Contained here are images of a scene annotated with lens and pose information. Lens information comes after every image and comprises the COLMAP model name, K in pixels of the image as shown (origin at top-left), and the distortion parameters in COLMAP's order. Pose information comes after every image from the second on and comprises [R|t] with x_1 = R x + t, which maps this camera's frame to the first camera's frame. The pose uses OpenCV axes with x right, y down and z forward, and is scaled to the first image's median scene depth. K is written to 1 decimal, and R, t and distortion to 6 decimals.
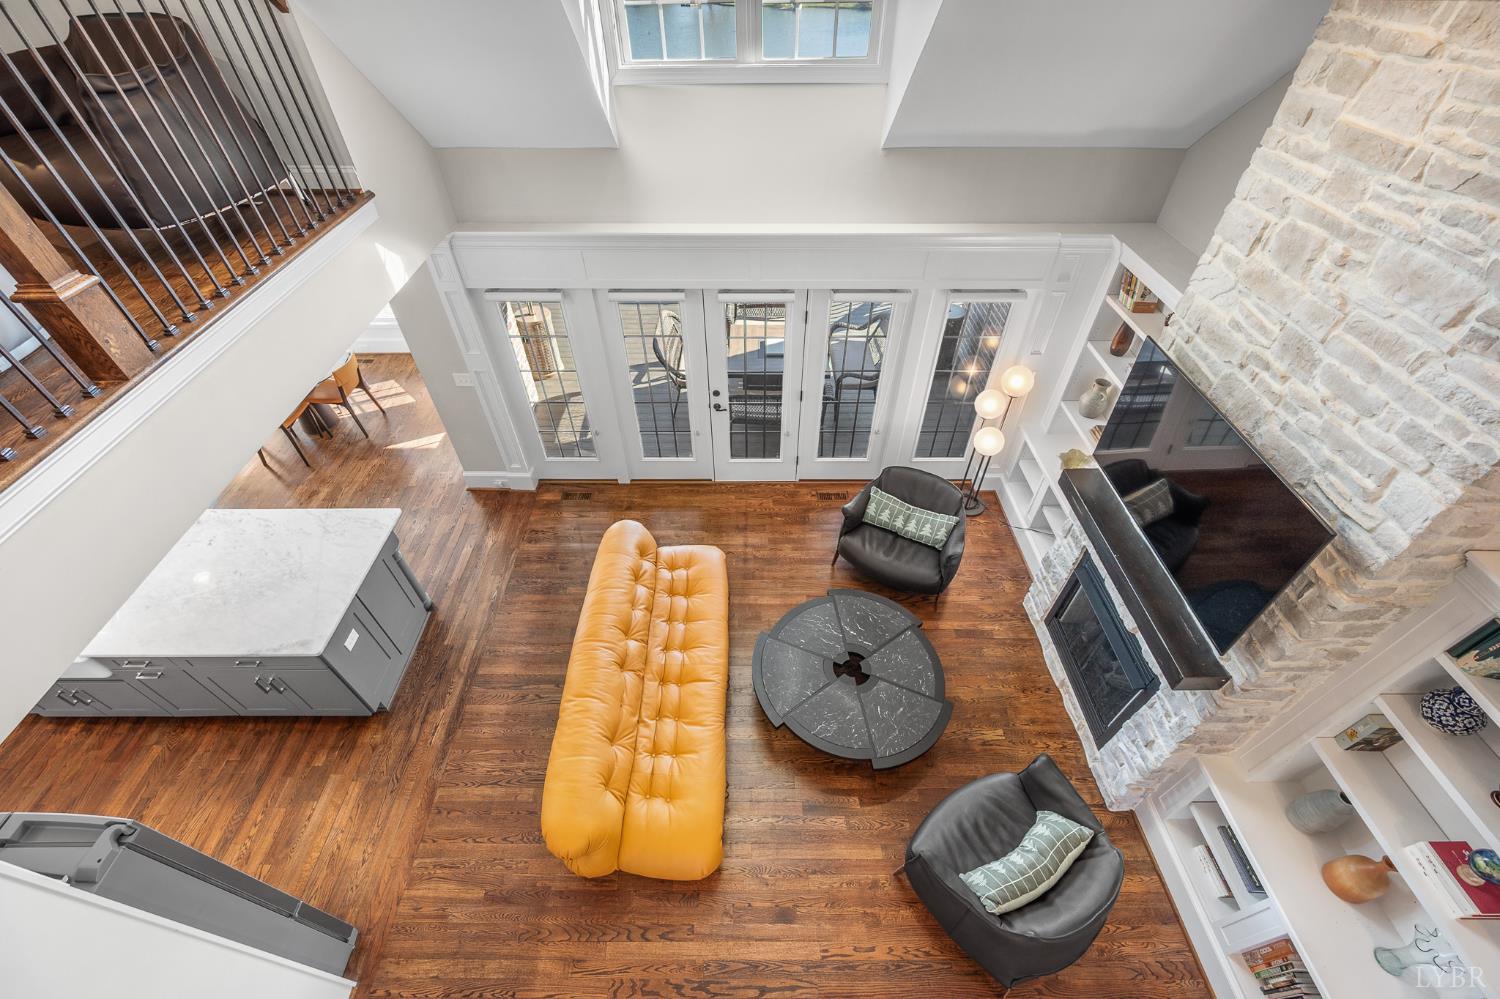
lens RADIAL K [[595.4, 0, 738.3], [0, 595.4, 508.2], [0, 0, 1]] dist [-0.001917, -0.000815]
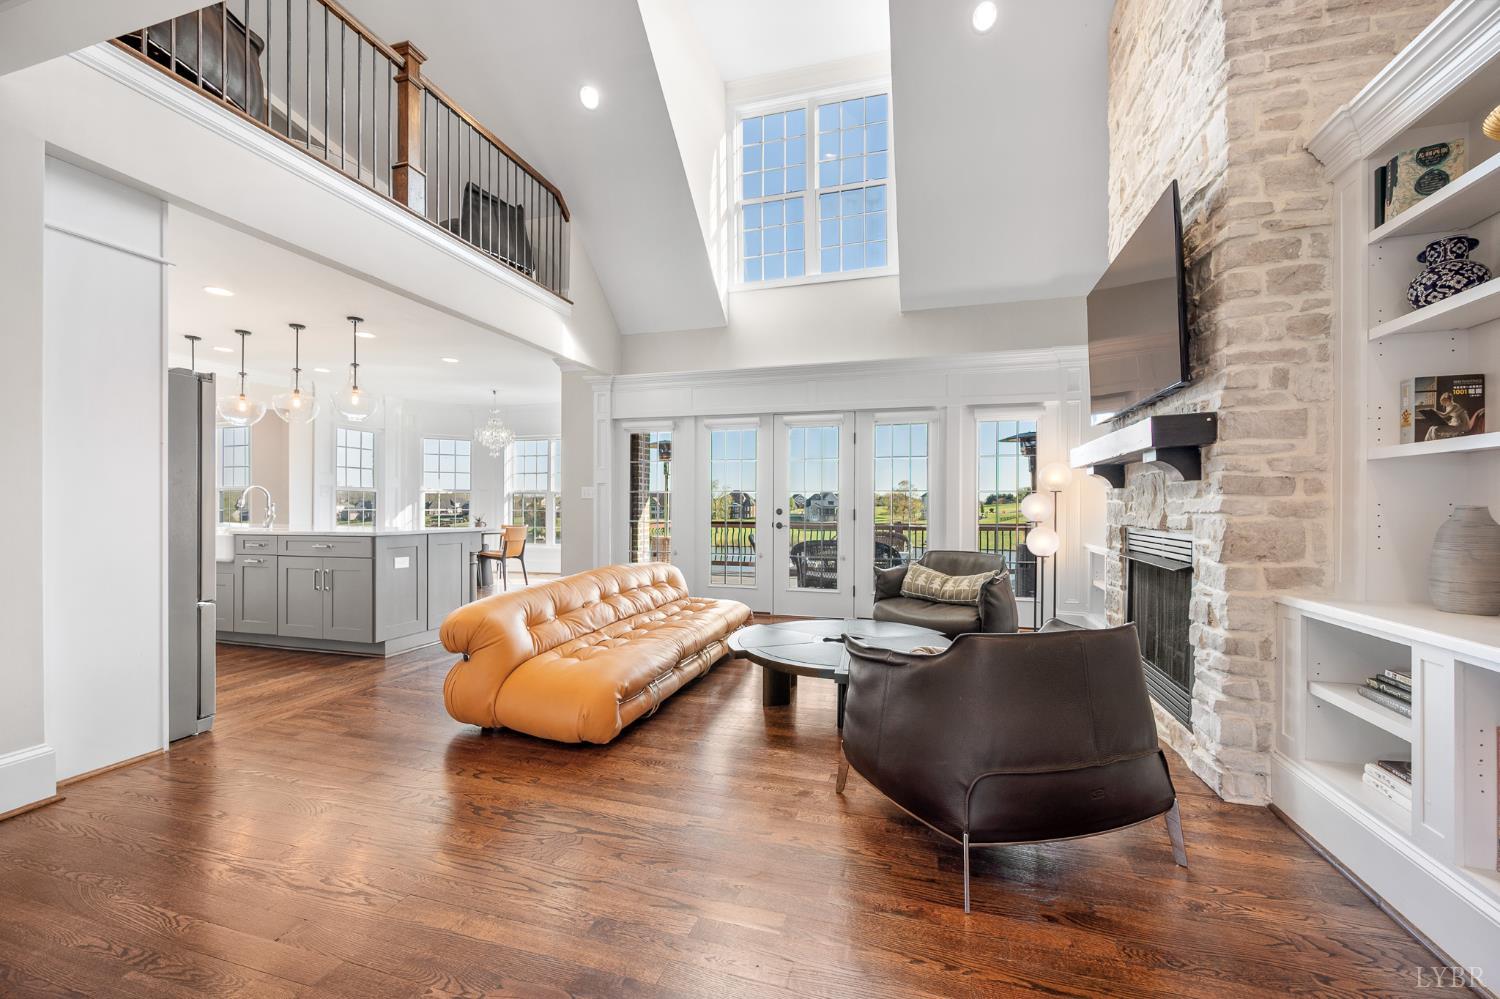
lens RADIAL K [[595.4, 0, 745.1], [0, 595.4, 507.0], [0, 0, 1]] dist [-0.001917, -0.000815]
pose [[0.955173, 0.027633, -0.294754, 0.347865], [-0.226616, 0.708904, -0.667907, 0.849414], [0.190496, 0.704763, 0.683388, 0.303312]]
